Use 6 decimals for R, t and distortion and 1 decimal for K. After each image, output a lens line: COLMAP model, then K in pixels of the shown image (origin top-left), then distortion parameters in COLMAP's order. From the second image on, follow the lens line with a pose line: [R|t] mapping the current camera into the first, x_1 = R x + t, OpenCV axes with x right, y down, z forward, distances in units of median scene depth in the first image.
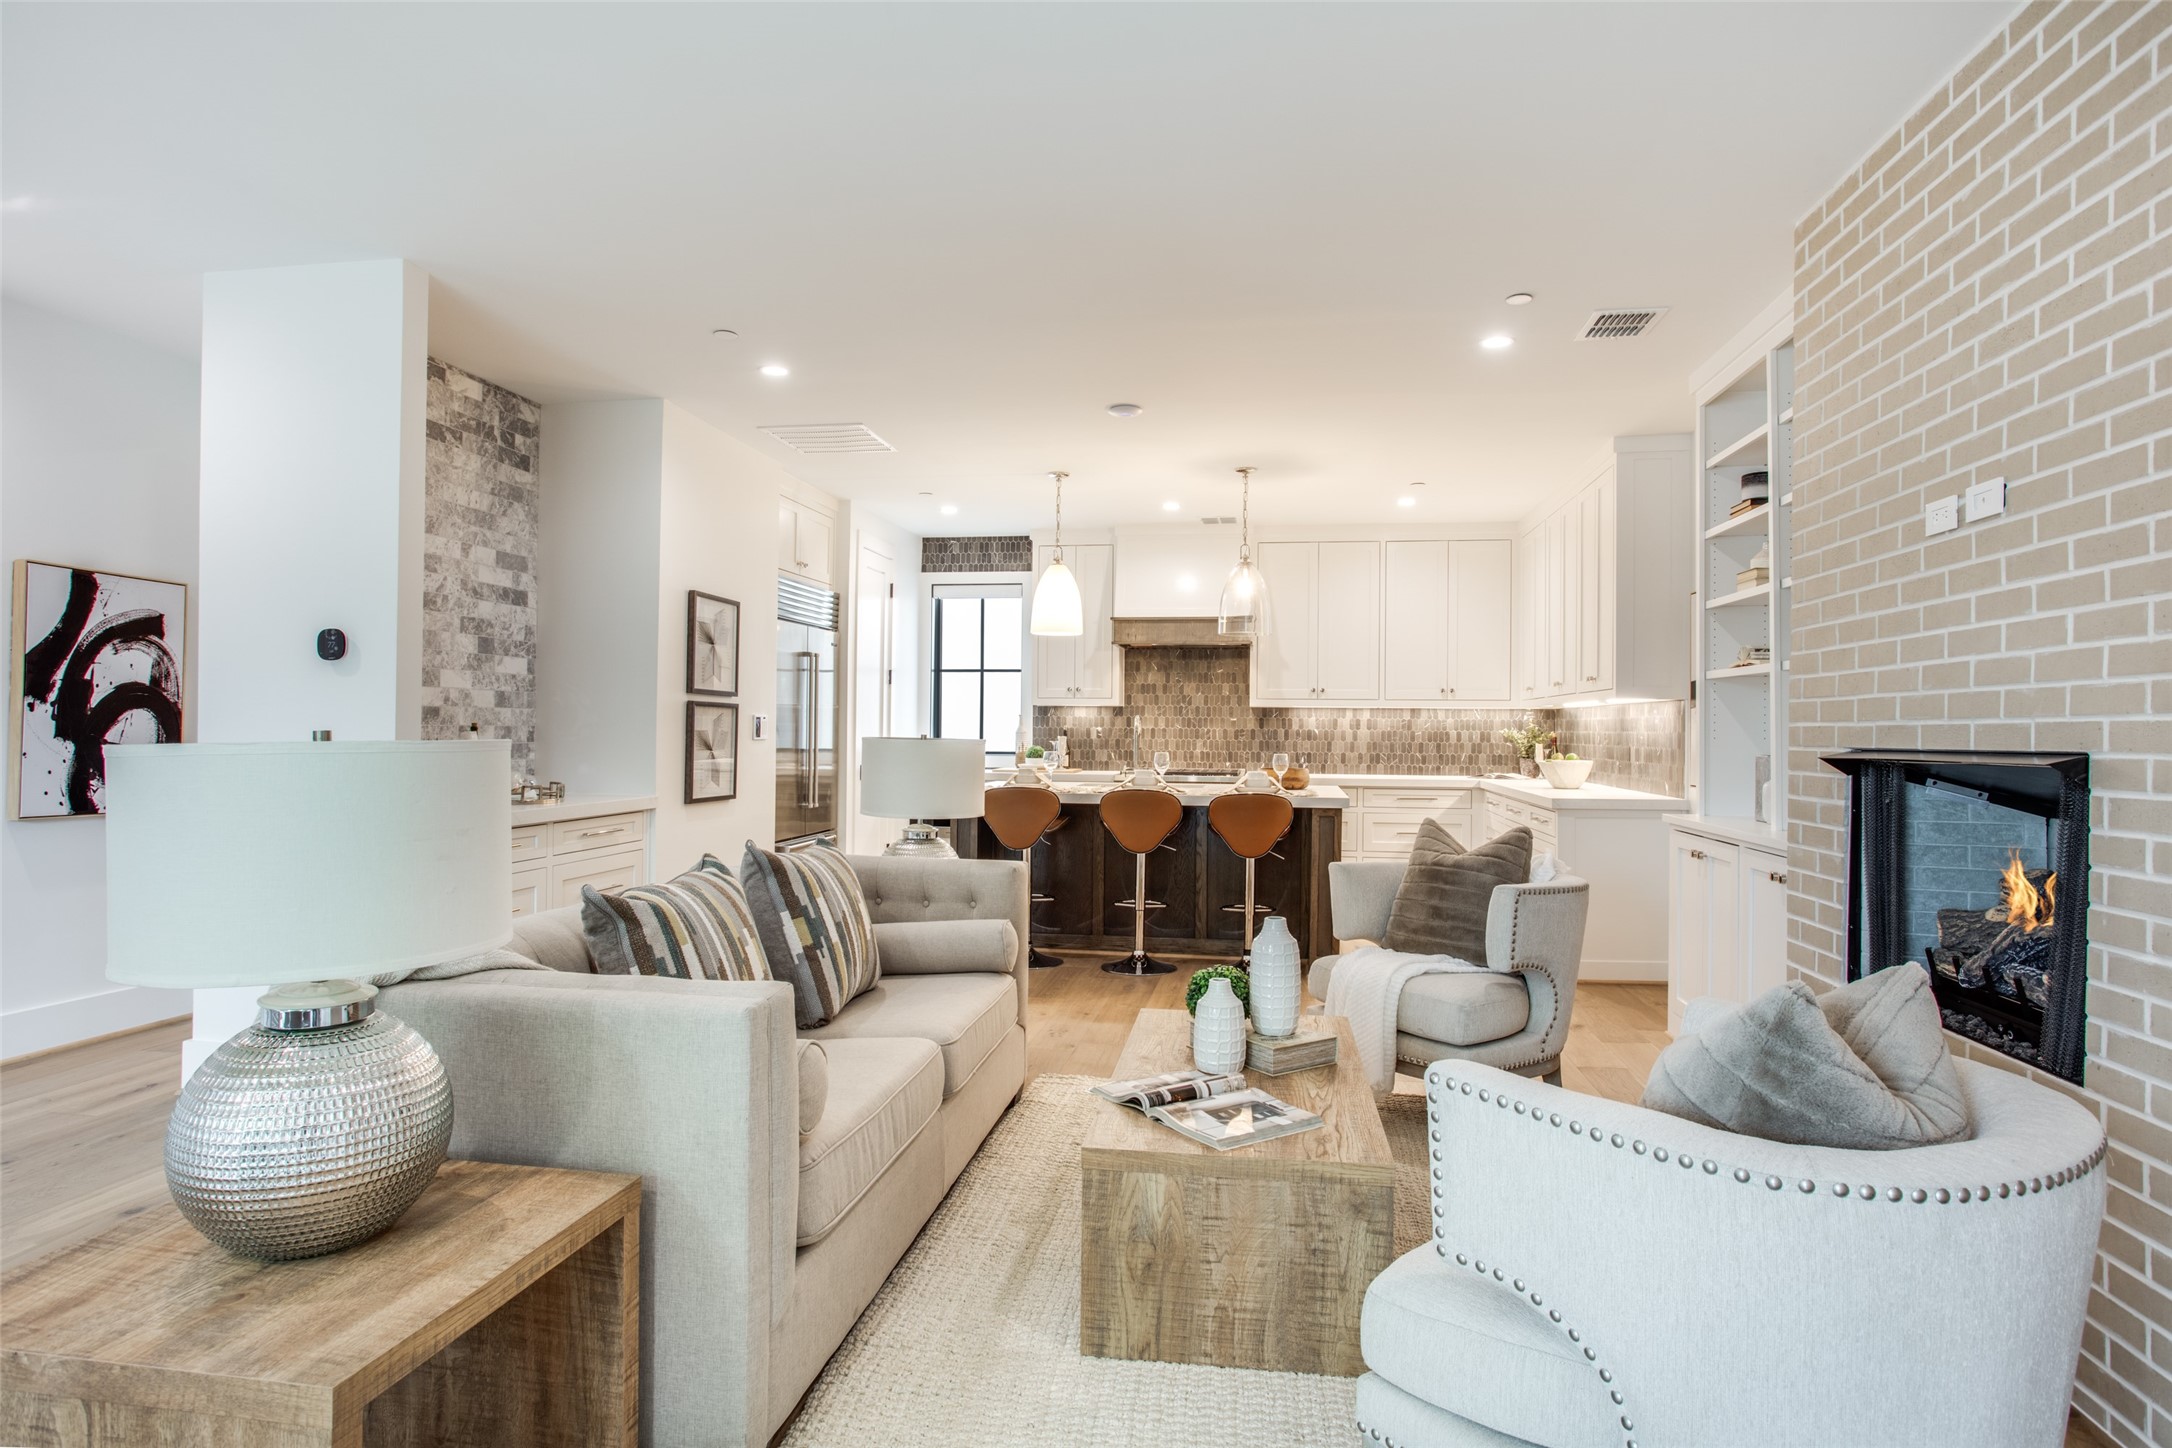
lens RADIAL K [[1185.4, 0, 1073.2], [0, 1185.4, 727.5], [0, 0, 1]] dist [-0.029896, 0.010553]
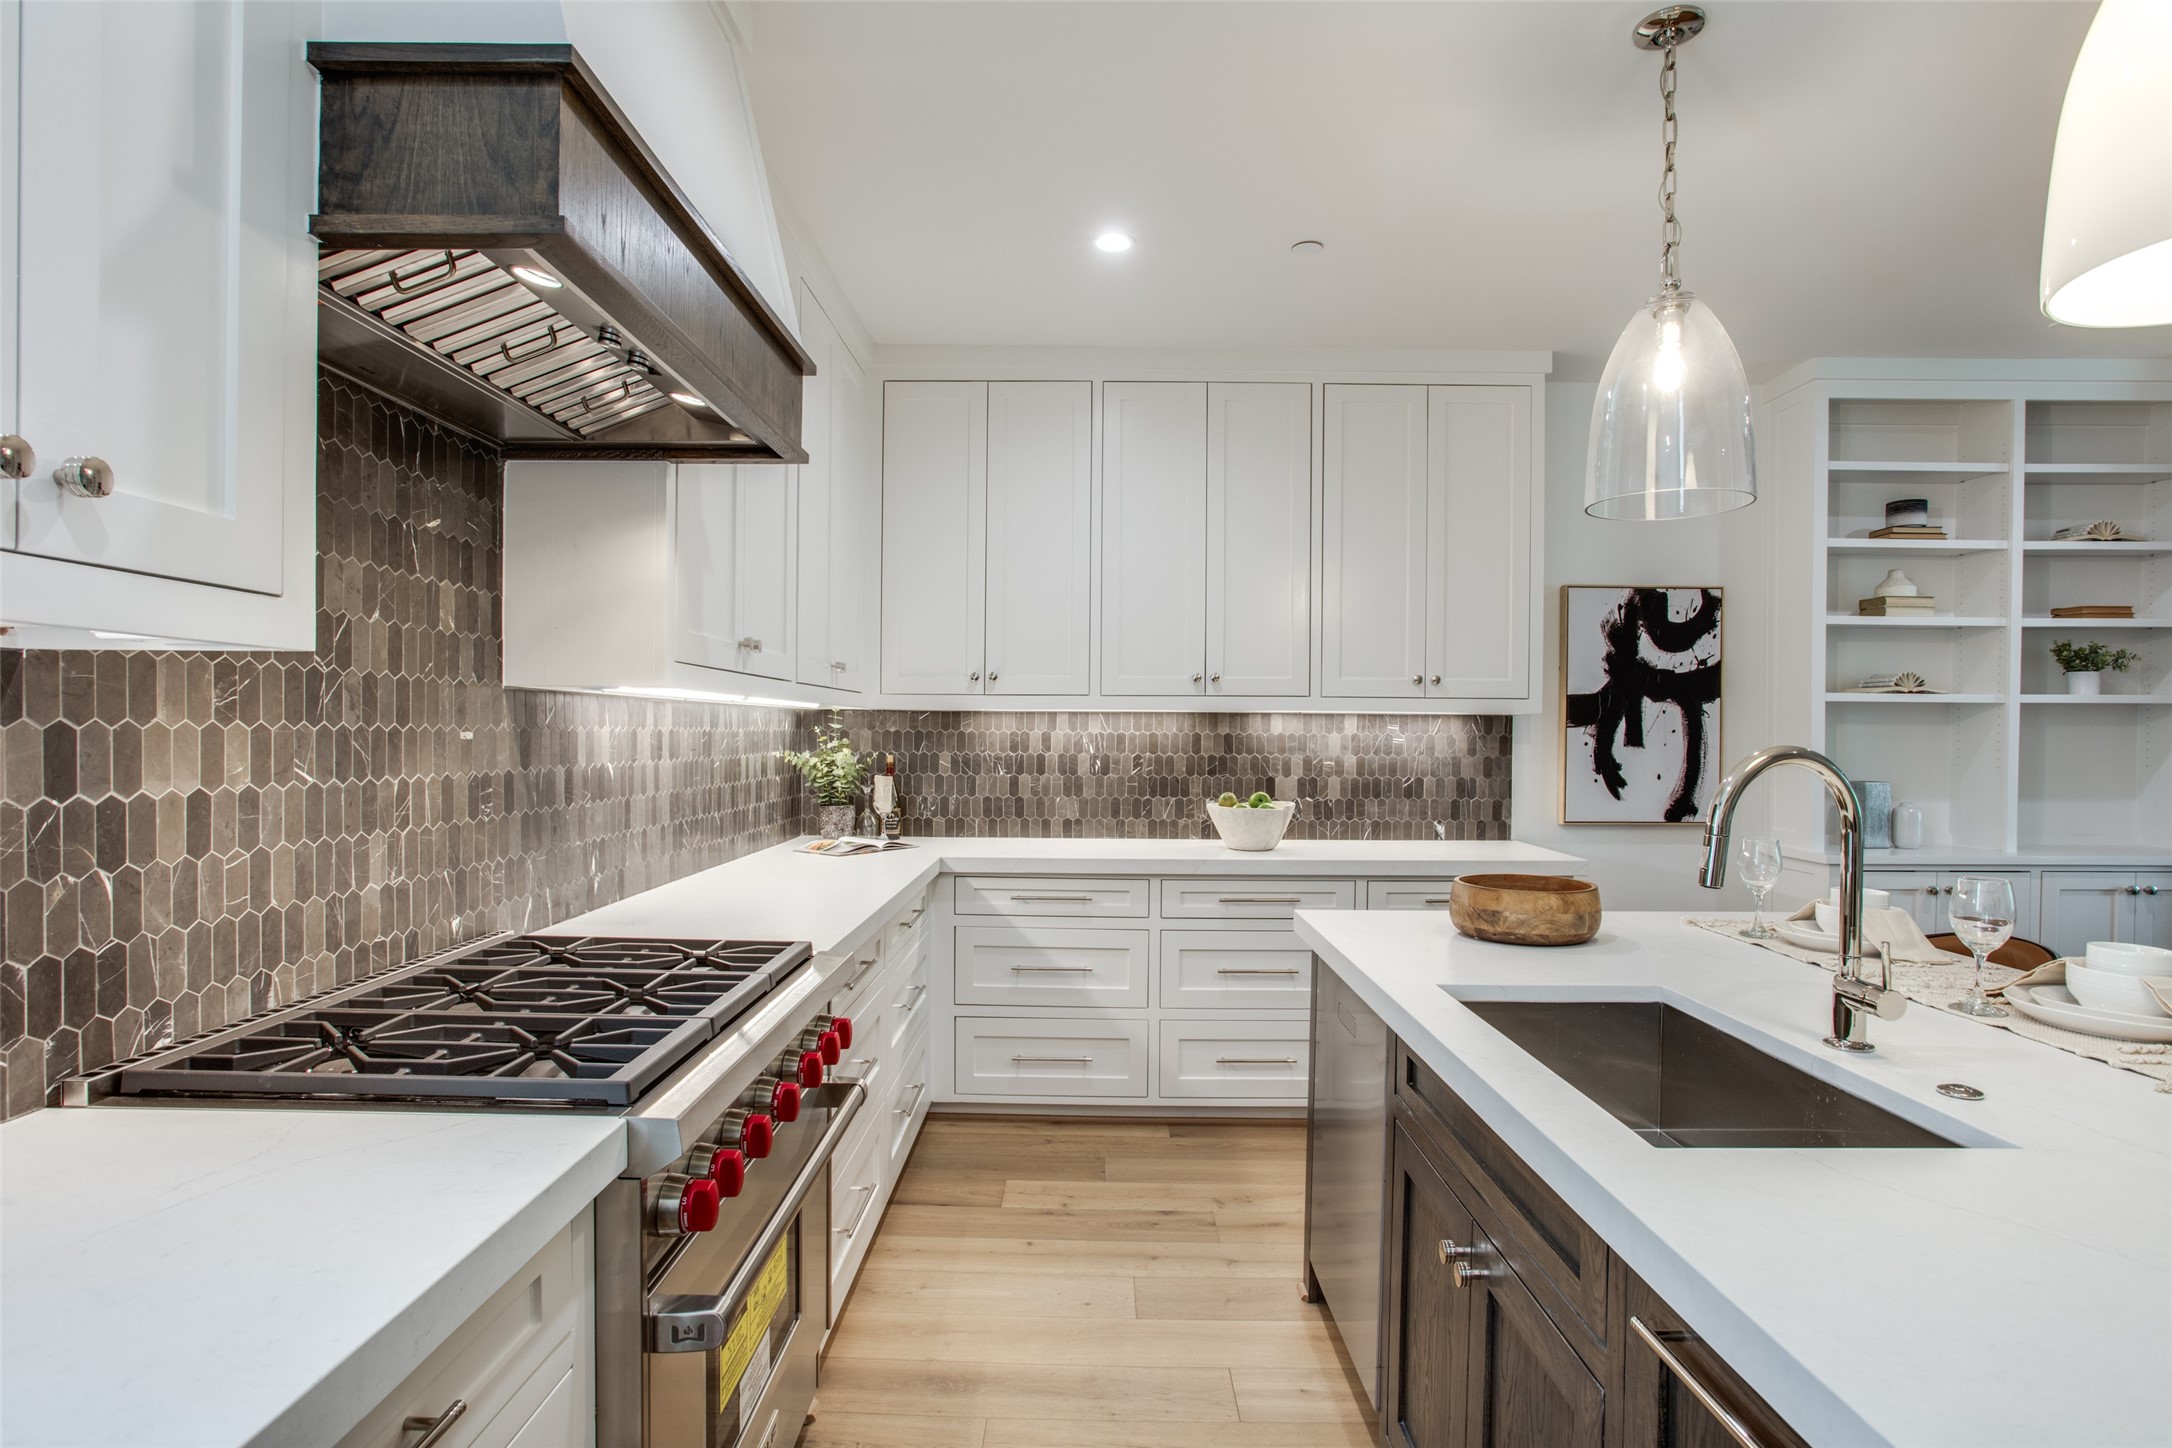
lens RADIAL K [[1110.9, 0, 1084.3], [0, 1110.9, 744.5], [0, 0, 1]] dist [-0.044677, 0.020330]
pose [[-0.169226, -0.021093, 0.985351, -0.138023], [-0.008483, 0.999765, 0.019945, -0.013764], [-0.985541, -0.004983, -0.169366, 1.189297]]
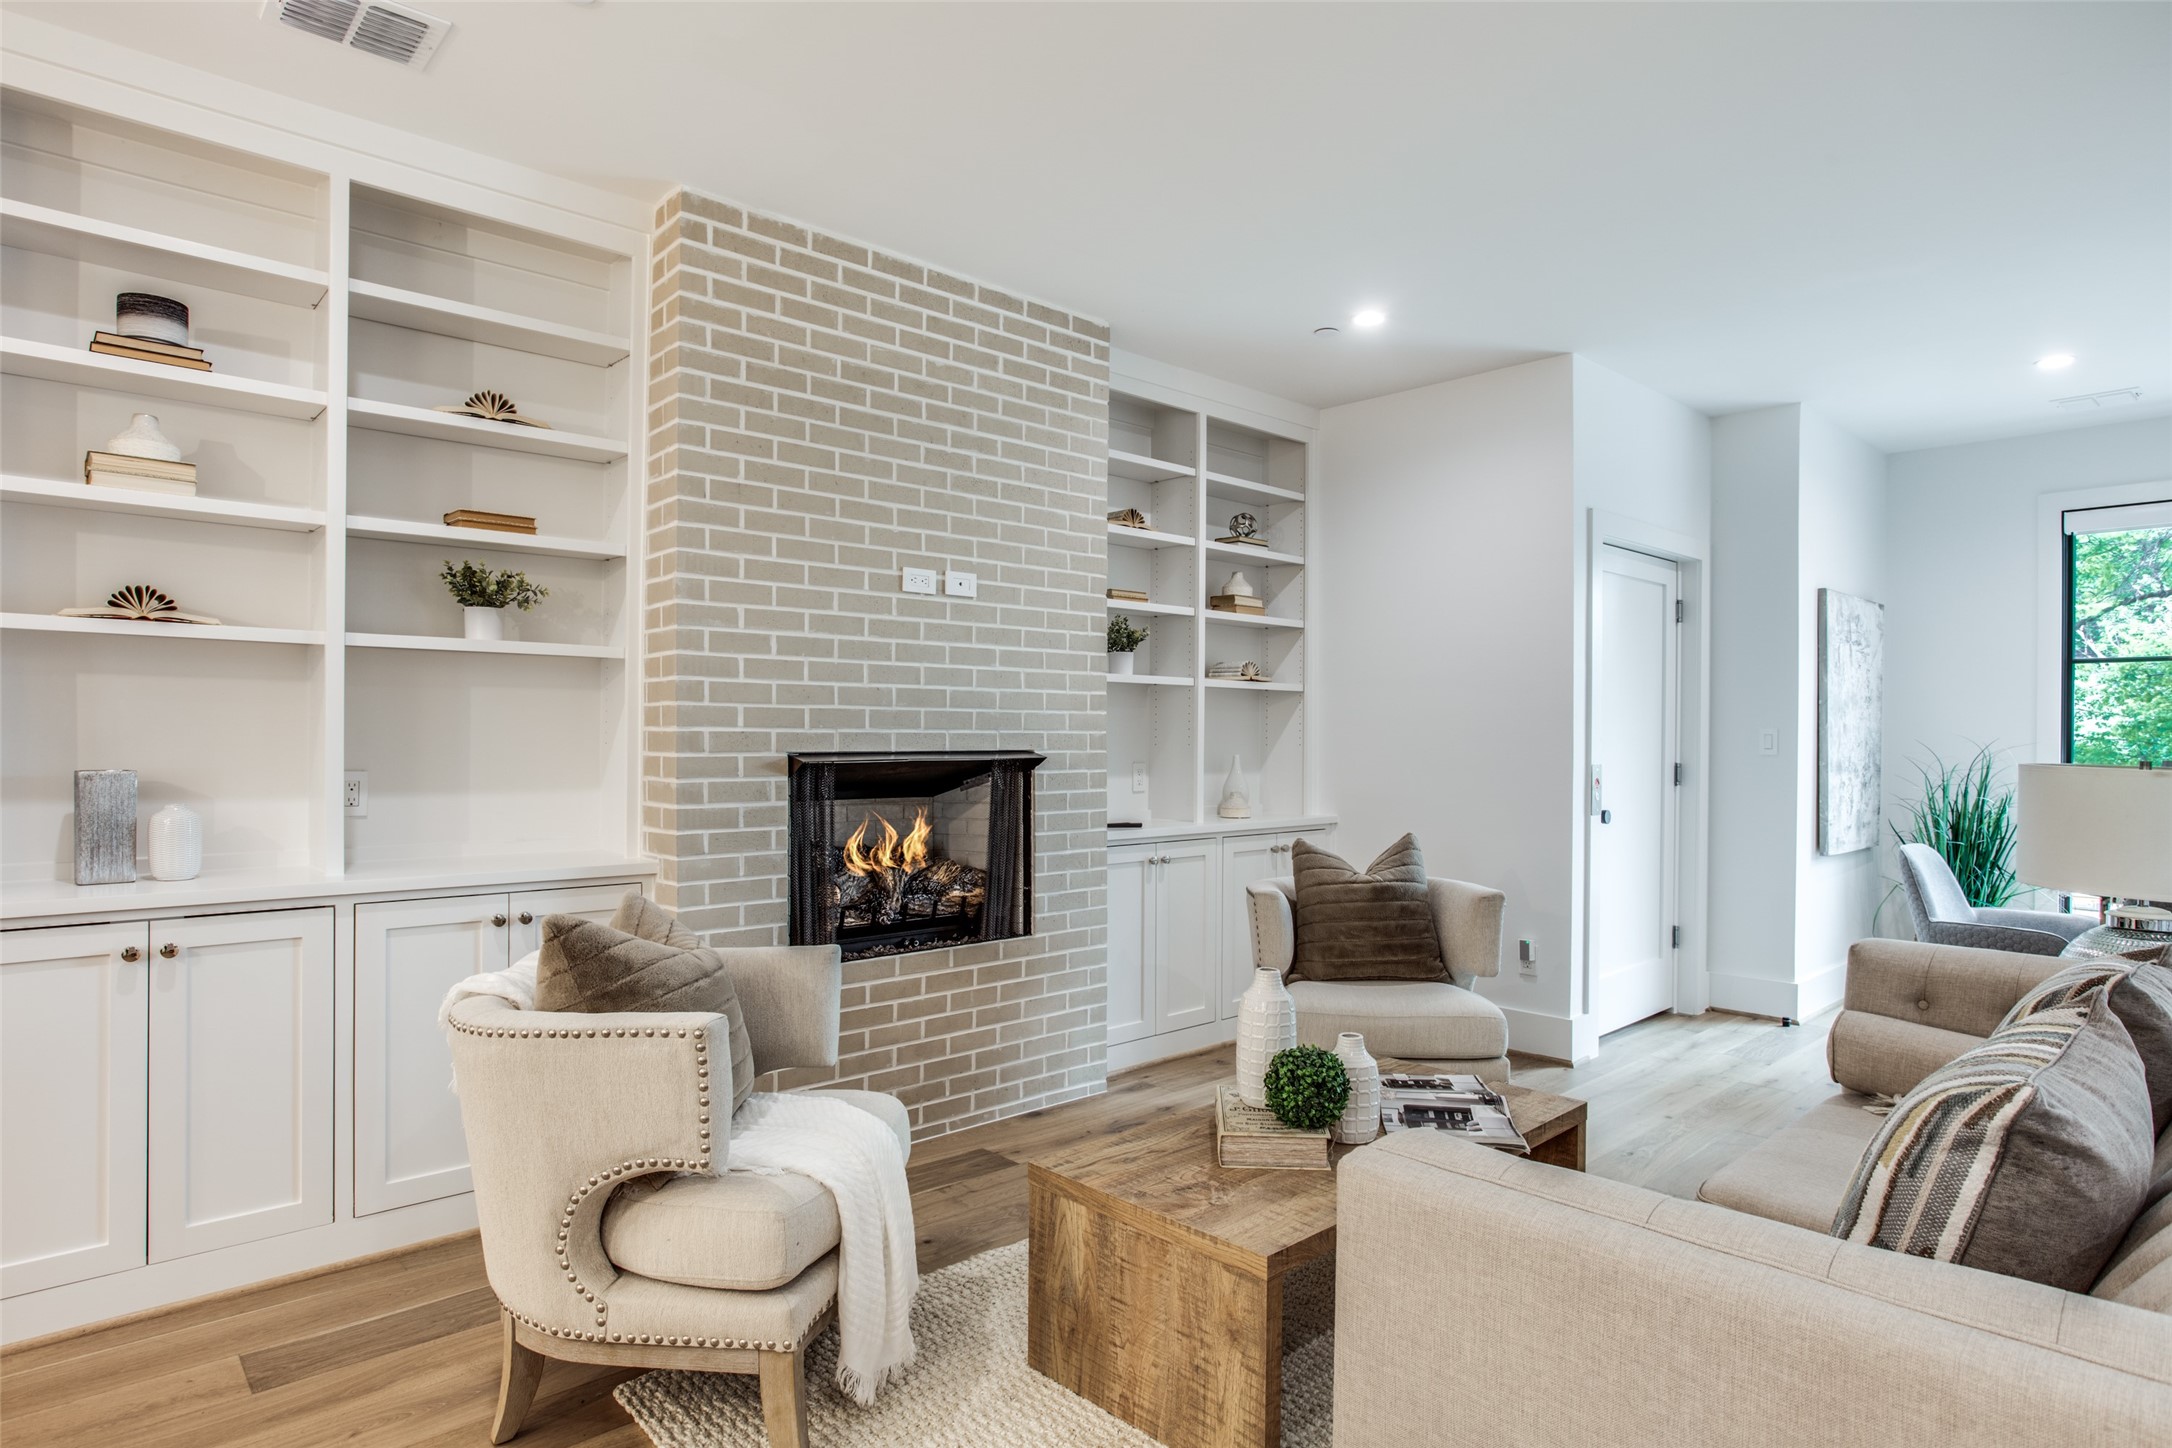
lens RADIAL K [[1215.5, 0, 1086.8], [0, 1215.5, 734.1], [0, 0, 1]] dist [-0.037709, 0.022552]
pose [[-0.793260, -0.017377, 0.608634, -0.108866], [-0.018253, 0.999822, 0.004757, -0.004307], [-0.608609, -0.007336, -0.793437, 0.767406]]
